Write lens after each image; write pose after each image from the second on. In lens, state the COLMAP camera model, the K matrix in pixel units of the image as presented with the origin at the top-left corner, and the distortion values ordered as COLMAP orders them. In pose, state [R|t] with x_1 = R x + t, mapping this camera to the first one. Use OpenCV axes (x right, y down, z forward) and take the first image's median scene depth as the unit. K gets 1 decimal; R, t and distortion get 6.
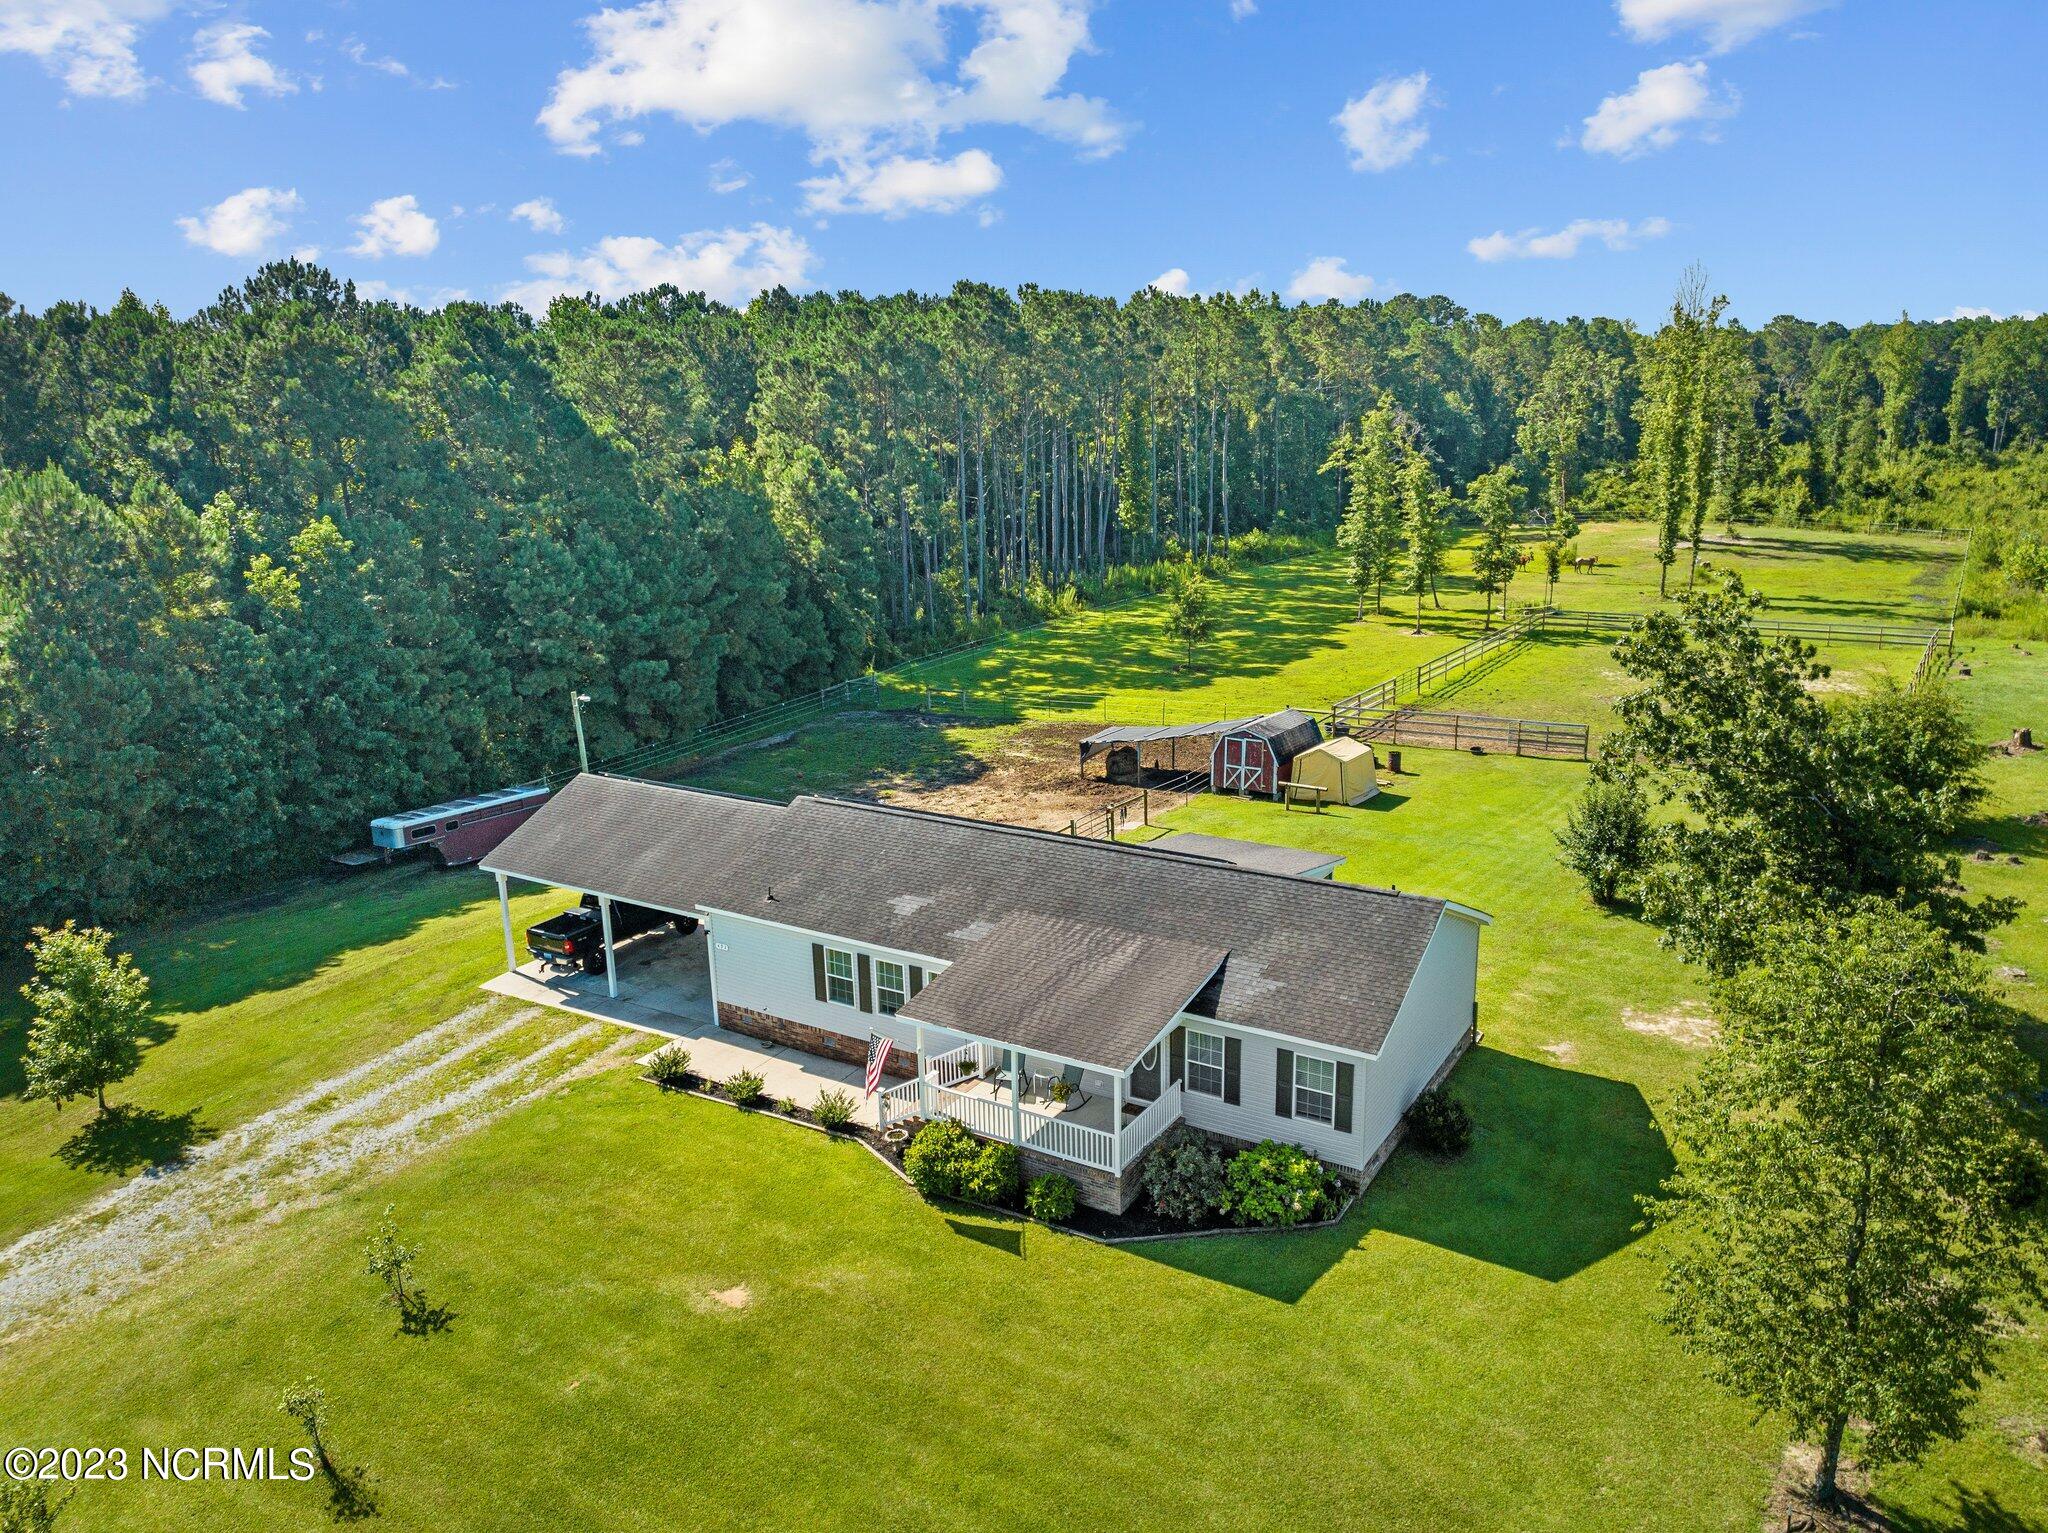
lens RADIAL K [[1483.2, 0, 1024.0], [0, 1483.2, 766.5], [0, 0, 1]] dist [-0.035334, -0.001085]
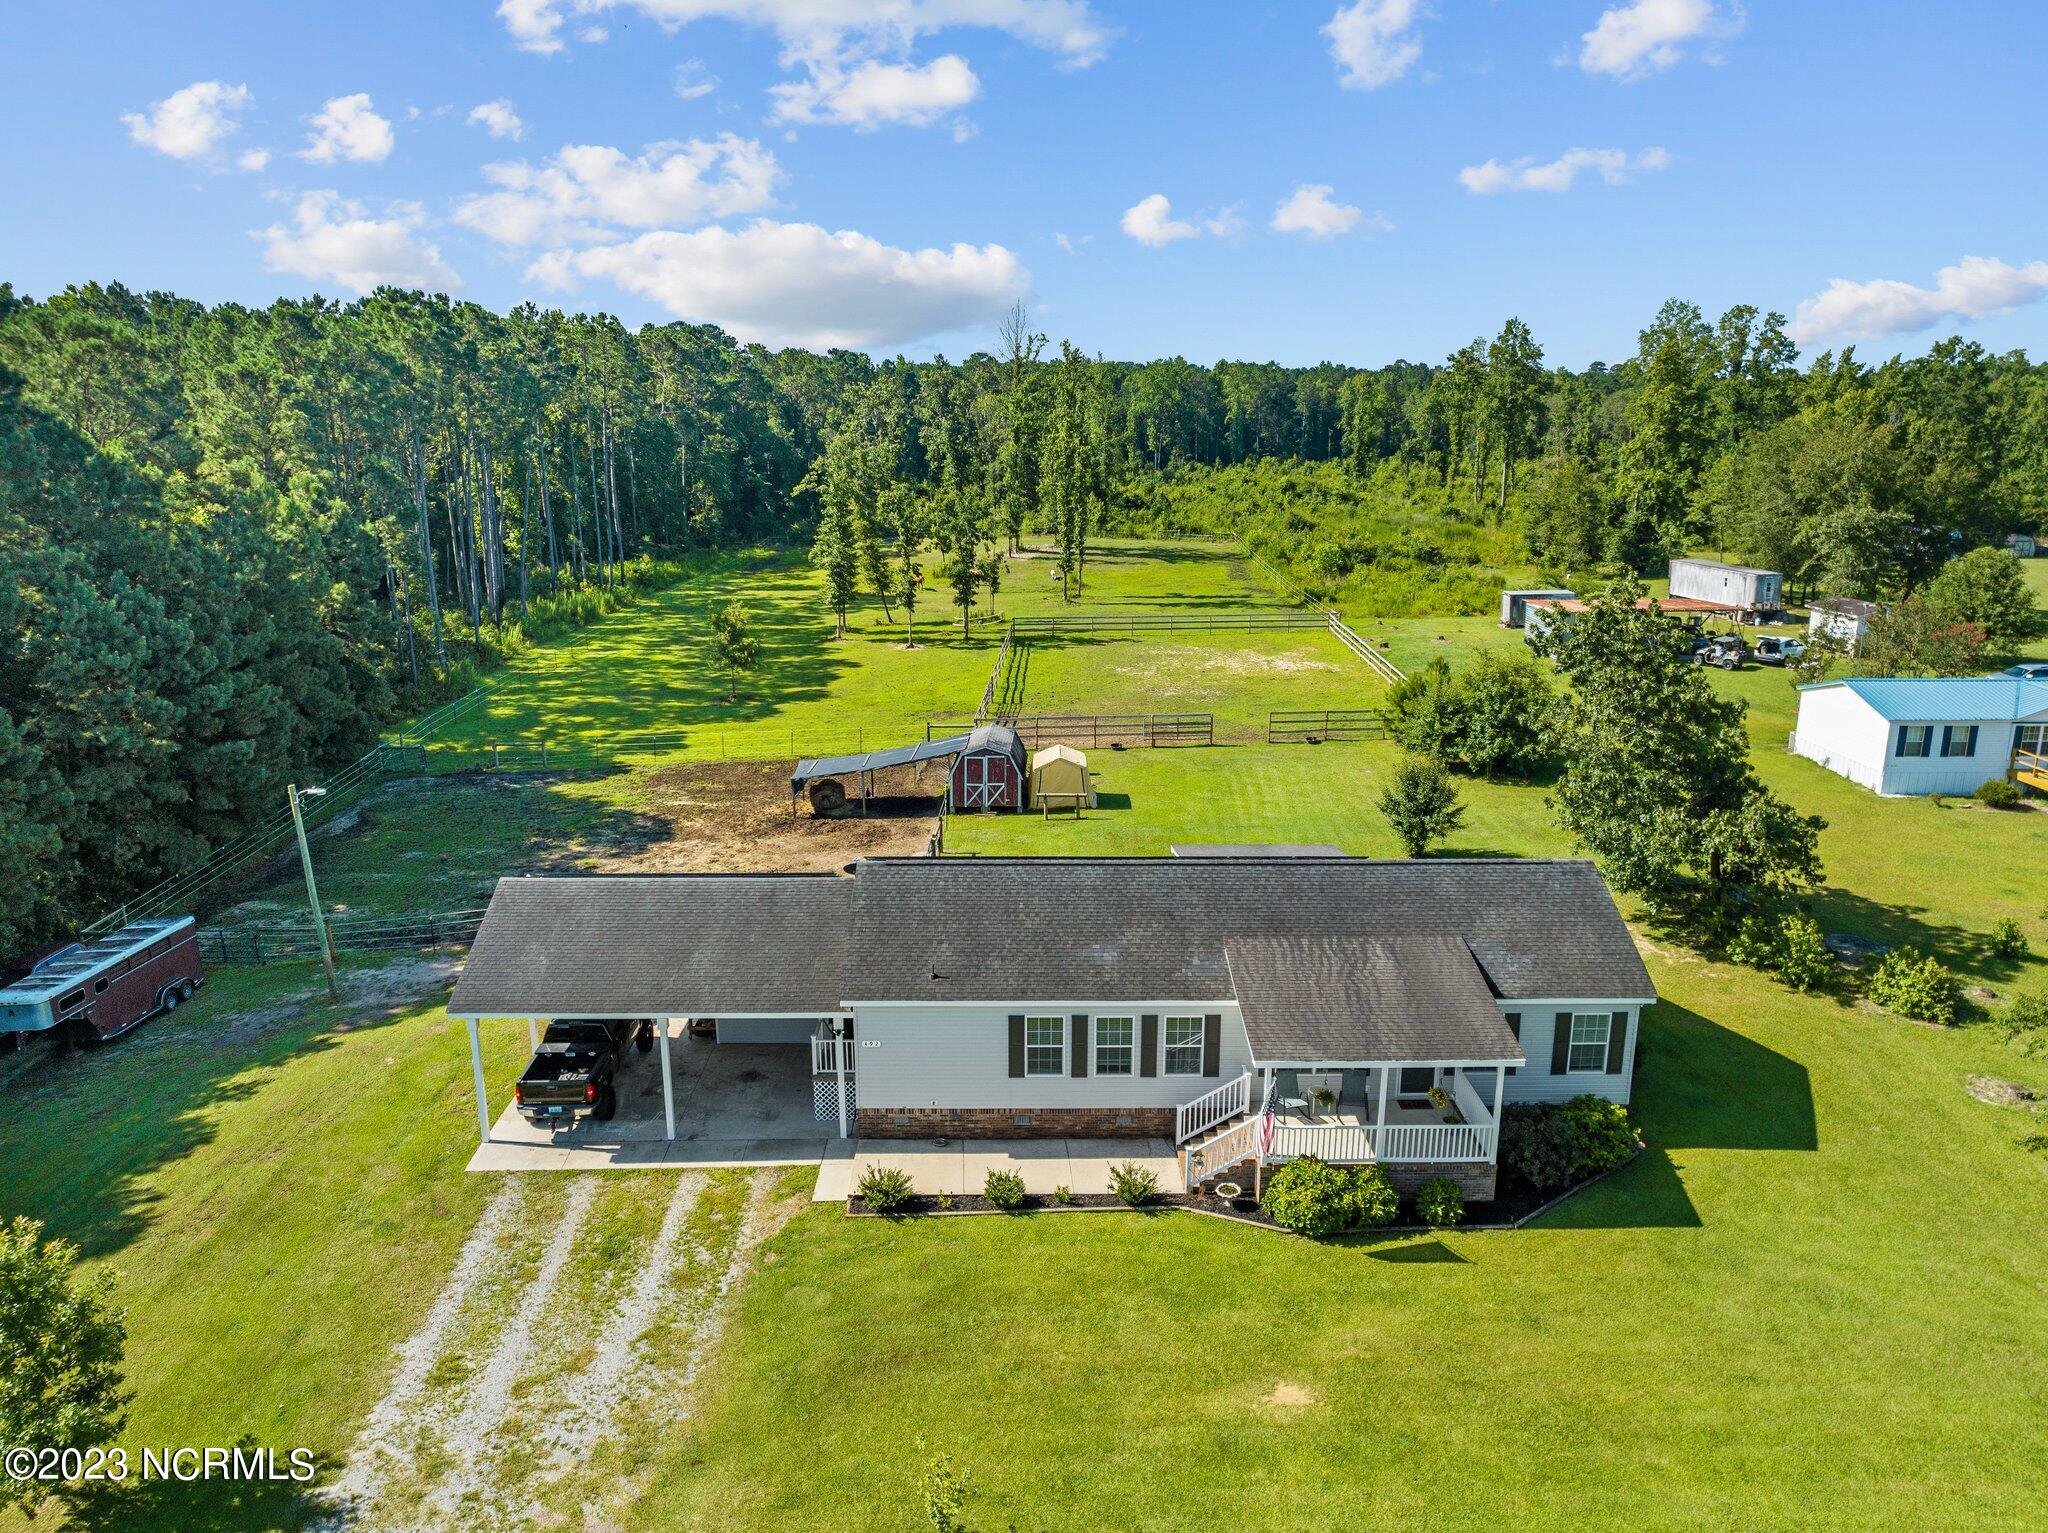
lens RADIAL K [[1450.6, 0, 1024.0], [0, 1450.6, 766.5], [0, 0, 1]] dist [-0.037597, -0.004573]
pose [[0.845372, -0.109385, 0.522858, -0.343490], [0.115774, 0.993063, 0.020567, -0.028782], [-0.521481, 0.043147, 0.852171, 0.141007]]
